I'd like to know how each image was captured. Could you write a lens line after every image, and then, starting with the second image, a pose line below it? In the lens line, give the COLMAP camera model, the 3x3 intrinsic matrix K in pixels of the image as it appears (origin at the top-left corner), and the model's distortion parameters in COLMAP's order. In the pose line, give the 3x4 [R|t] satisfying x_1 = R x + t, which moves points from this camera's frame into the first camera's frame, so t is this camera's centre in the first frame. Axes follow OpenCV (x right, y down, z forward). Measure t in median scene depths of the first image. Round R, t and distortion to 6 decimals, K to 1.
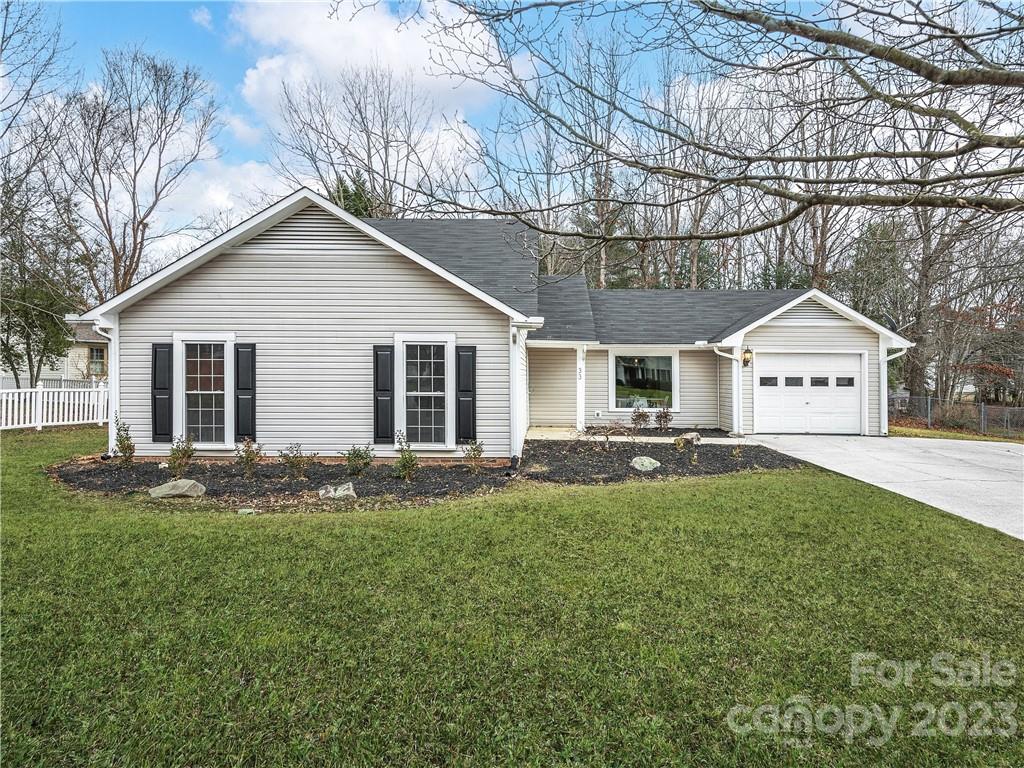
lens RADIAL K [[558.5, 0, 512.0], [0, 558.5, 384.0], [0, 0, 1]] dist [-0.000671, -0.000227]
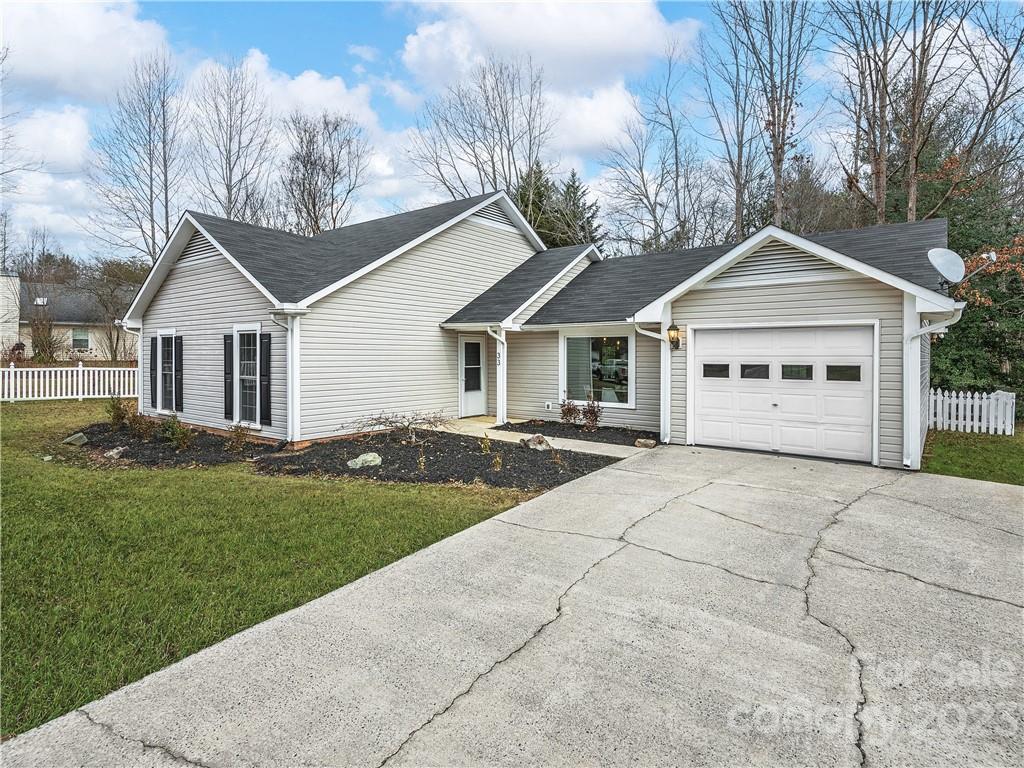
lens RADIAL K [[558.5, 0, 512.0], [0, 558.5, 384.0], [0, 0, 1]] dist [-0.000671, -0.000227]
pose [[0.795283, 0.027779, -0.605602, 0.685771], [-0.010906, 0.999444, 0.031522, -0.007189], [0.606141, -0.018464, 0.795143, 0.309175]]
